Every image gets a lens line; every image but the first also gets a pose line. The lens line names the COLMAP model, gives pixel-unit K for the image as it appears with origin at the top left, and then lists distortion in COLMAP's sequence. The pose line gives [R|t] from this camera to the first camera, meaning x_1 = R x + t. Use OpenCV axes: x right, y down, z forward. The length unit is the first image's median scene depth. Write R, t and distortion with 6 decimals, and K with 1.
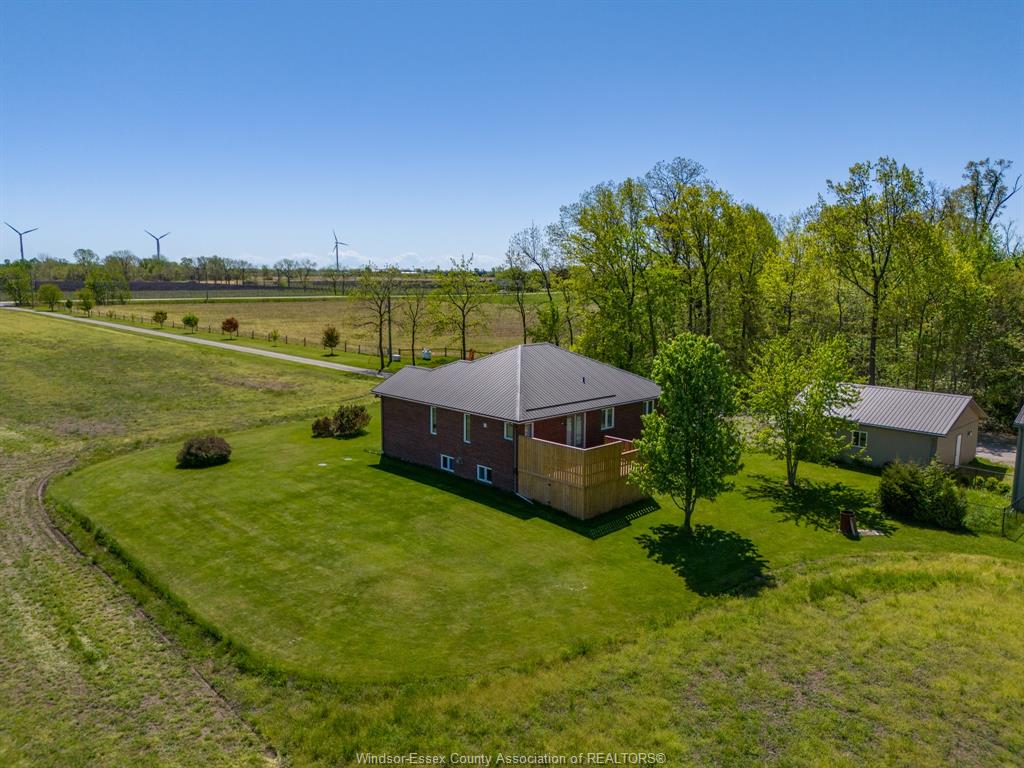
lens RADIAL K [[751.5, 0, 514.1], [0, 751.5, 375.5], [0, 0, 1]] dist [0.067489, -0.062660]
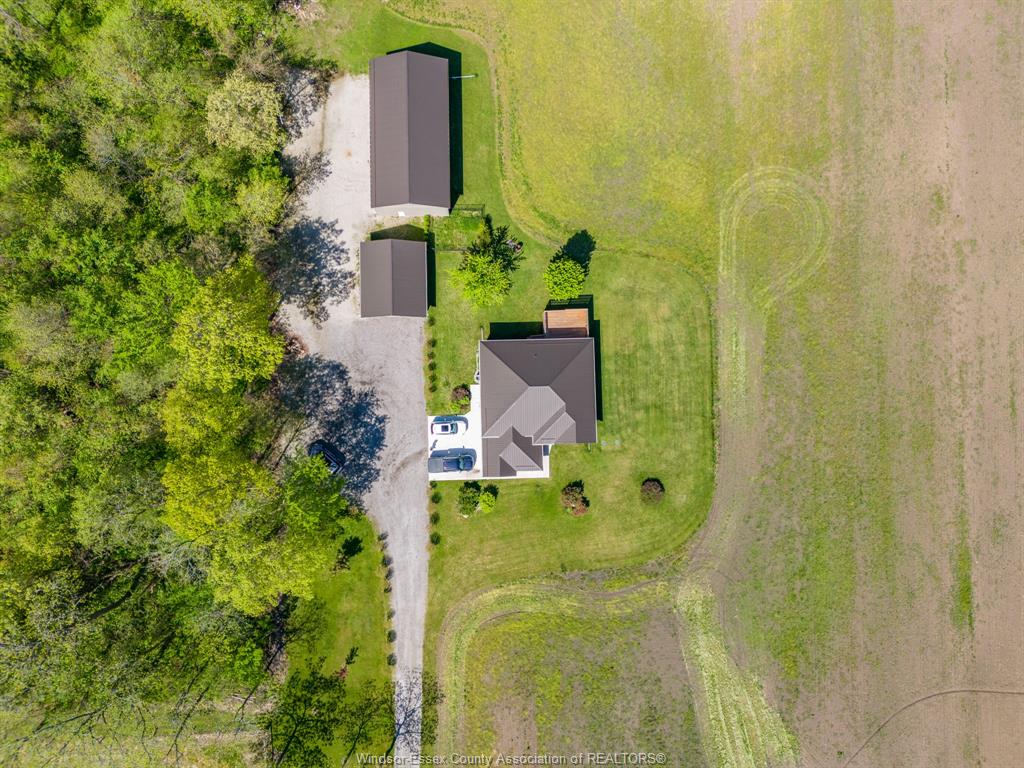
lens RADIAL K [[751.5, 0, 517.6], [0, 751.5, 388.3], [0, 0, 1]] dist [0.067489, -0.062660]
pose [[-0.733419, -0.679767, 0.003598, 0.064782], [0.055584, -0.054695, 0.996955, -2.319798], [-0.677500, 0.731386, 0.077898, 1.028511]]
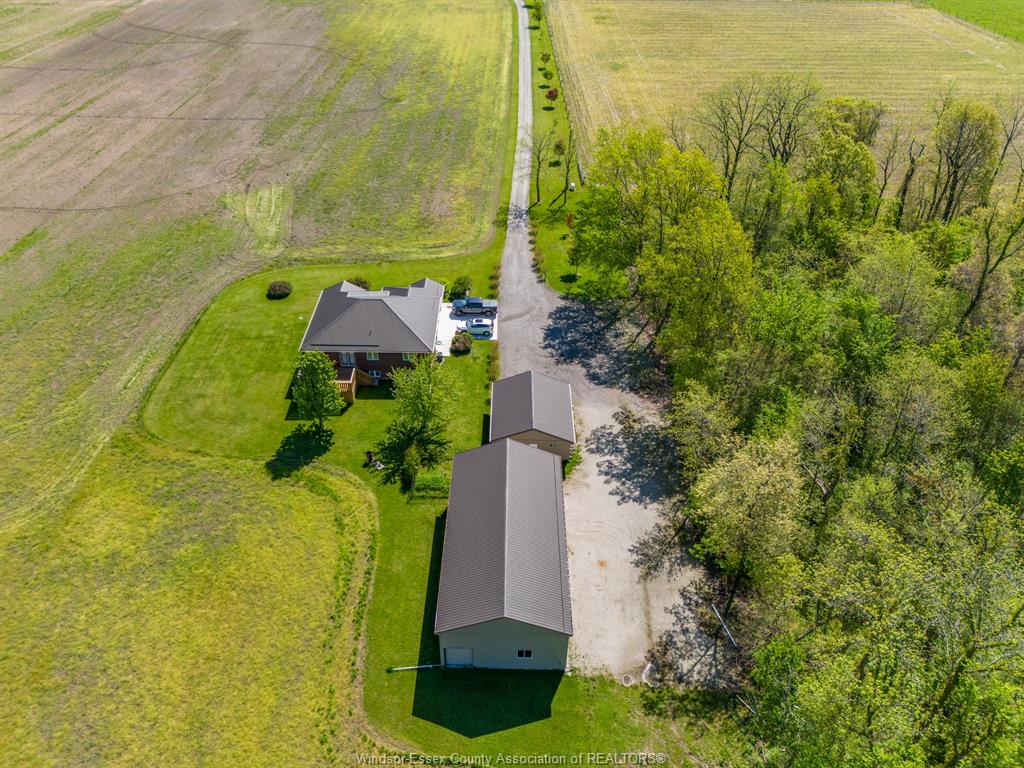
lens RADIAL K [[751.5, 0, 511.6], [0, 751.5, 387.2], [0, 0, 1]] dist [0.067489, -0.062660]
pose [[0.719039, 0.421325, -0.552692, 1.590410], [-0.109648, 0.854091, 0.508435, -0.959482], [0.686266, -0.304983, 0.660322, -0.049965]]
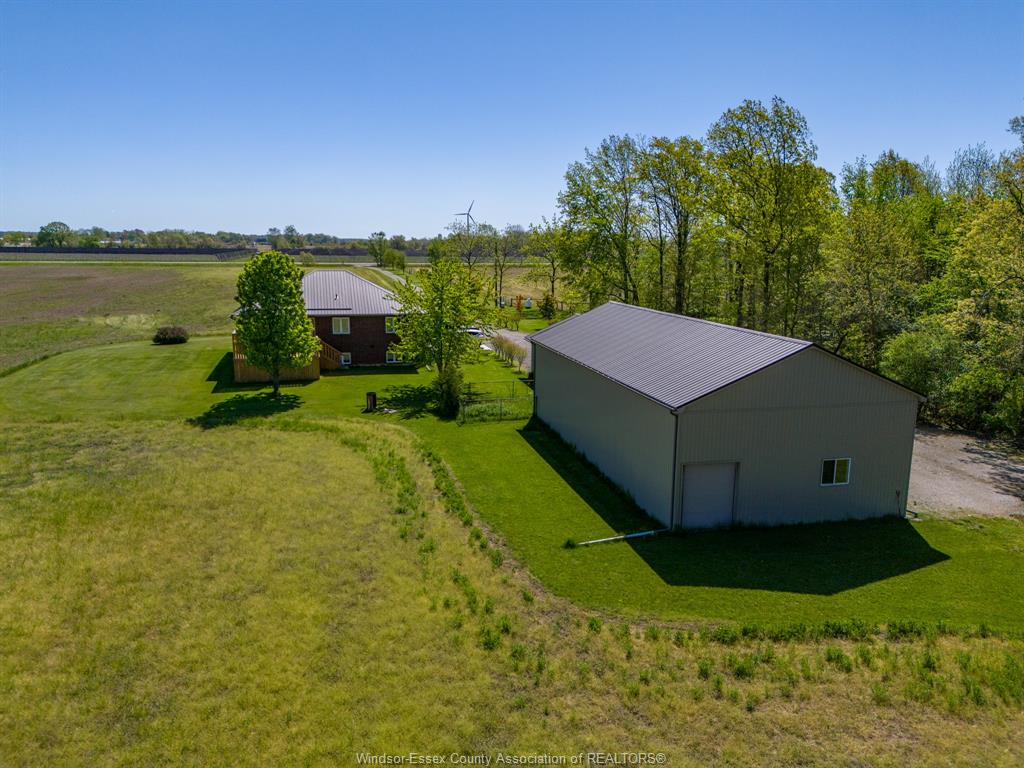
lens RADIAL K [[751.5, 0, 514.9], [0, 751.5, 384.5], [0, 0, 1]] dist [0.067489, -0.062660]
pose [[0.866549, 0.093018, -0.490347, 1.125719], [-0.069443, 0.995393, 0.066104, 0.056734], [0.494237, -0.023231, 0.869016, 0.003754]]
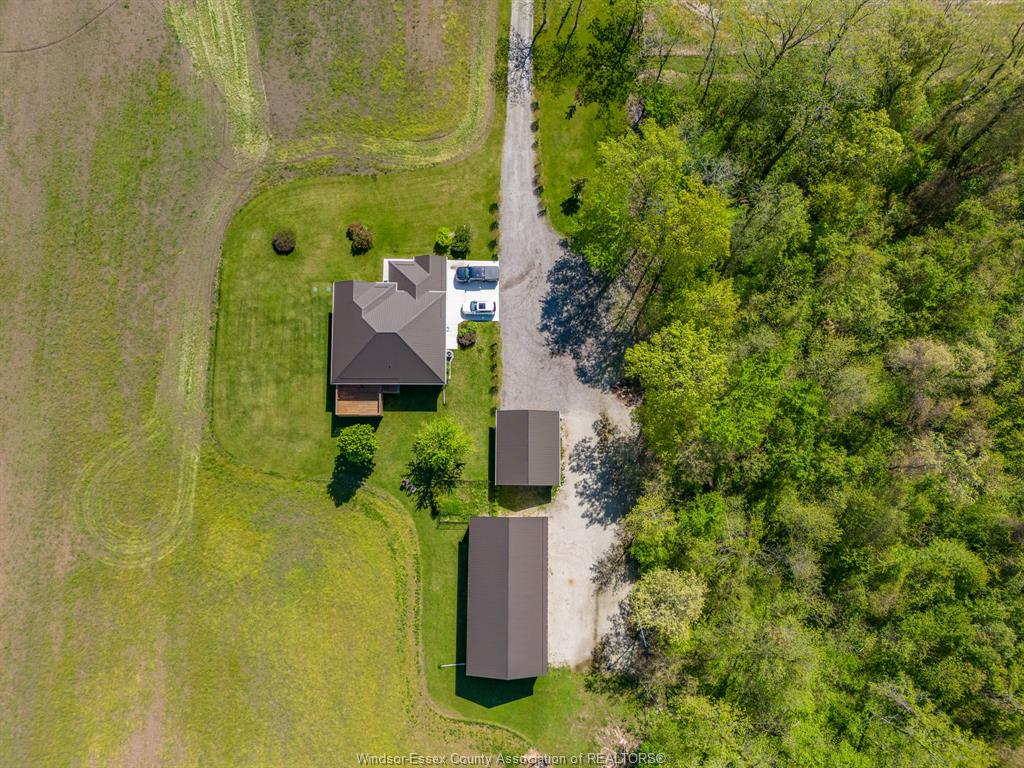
lens RADIAL K [[751.5, 0, 503.2], [0, 751.5, 392.8], [0, 0, 1]] dist [0.067489, -0.062660]
pose [[0.716109, 0.694060, -0.073954, 0.593354], [-0.125983, 0.232739, 0.964345, -2.307538], [0.686525, -0.681259, 0.254106, 0.681268]]
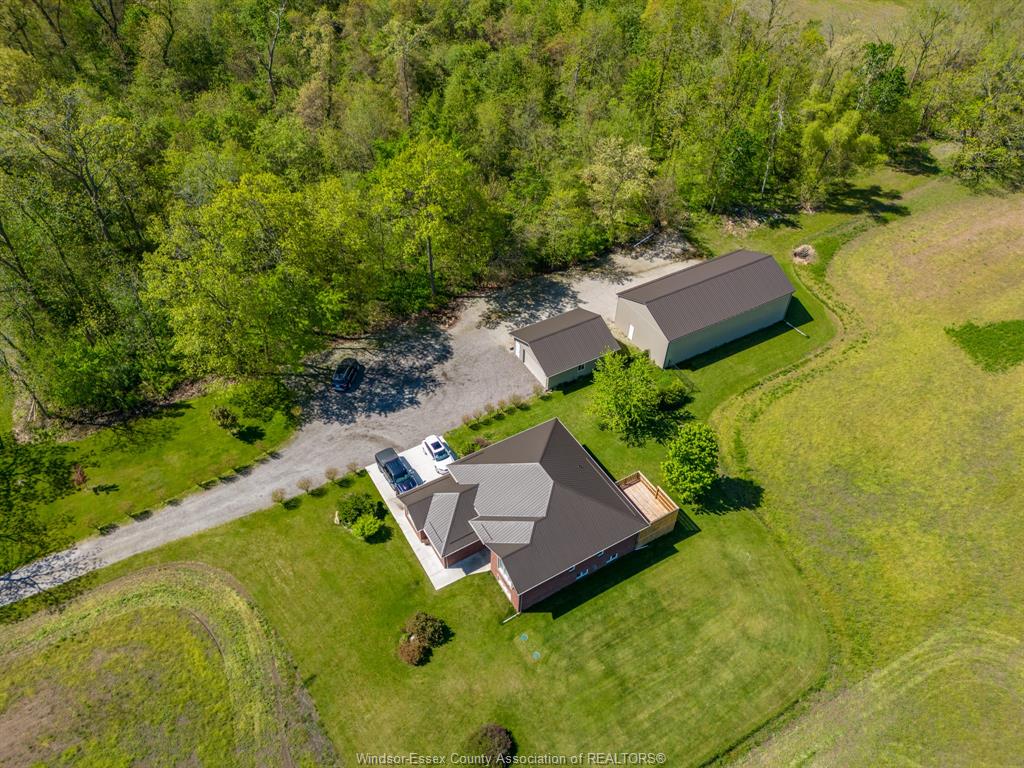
lens RADIAL K [[751.5, 0, 512.8], [0, 751.5, 378.4], [0, 0, 1]] dist [0.067489, -0.062660]
pose [[0.230529, -0.678230, 0.697754, -0.974852], [0.109979, 0.730634, 0.673854, -1.290473], [-0.966831, -0.078604, 0.243023, 0.850376]]
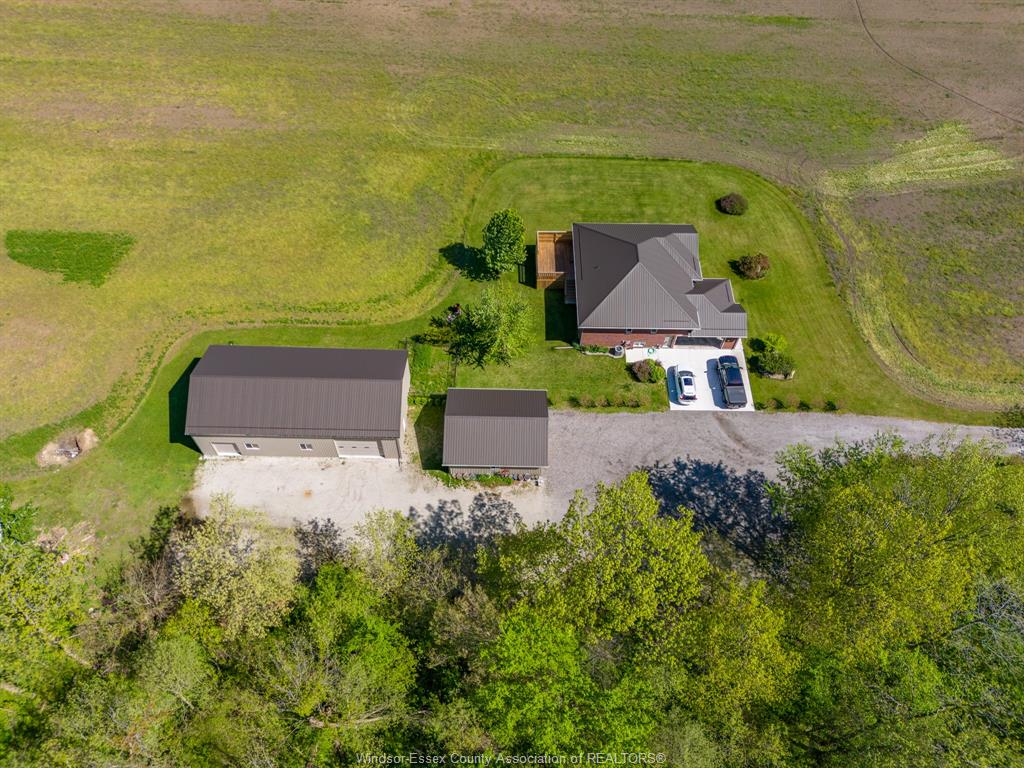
lens RADIAL K [[751.5, 0, 514.7], [0, 751.5, 383.7], [0, 0, 1]] dist [0.067489, -0.062660]
pose [[-0.694842, 0.583968, -0.419733, 1.247022], [-0.134631, 0.467698, 0.873575, -1.526119], [0.706449, 0.663505, -0.246356, 1.627704]]
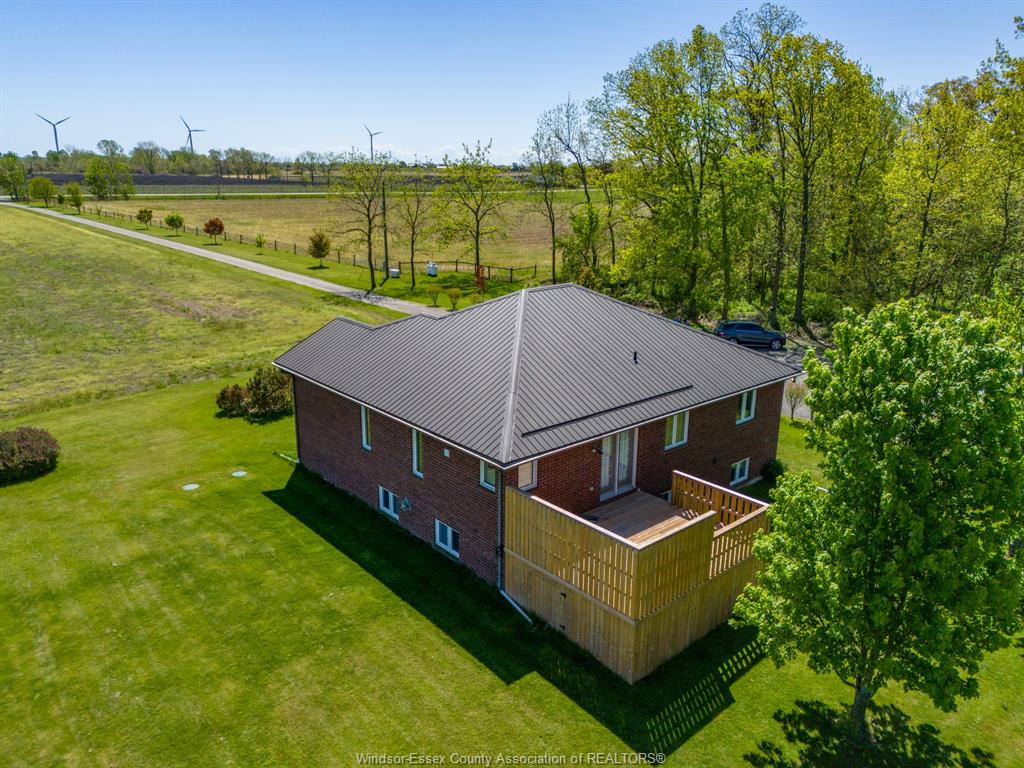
lens RADIAL K [[751.5, 0, 511.6], [0, 751.5, 384.3], [0, 0, 1]] dist [0.067489, -0.062660]
pose [[0.998498, 0.018492, -0.051577, 0.033258], [-0.010950, 0.989685, 0.142839, -0.057641], [0.053686, -0.142060, 0.988401, 0.486290]]
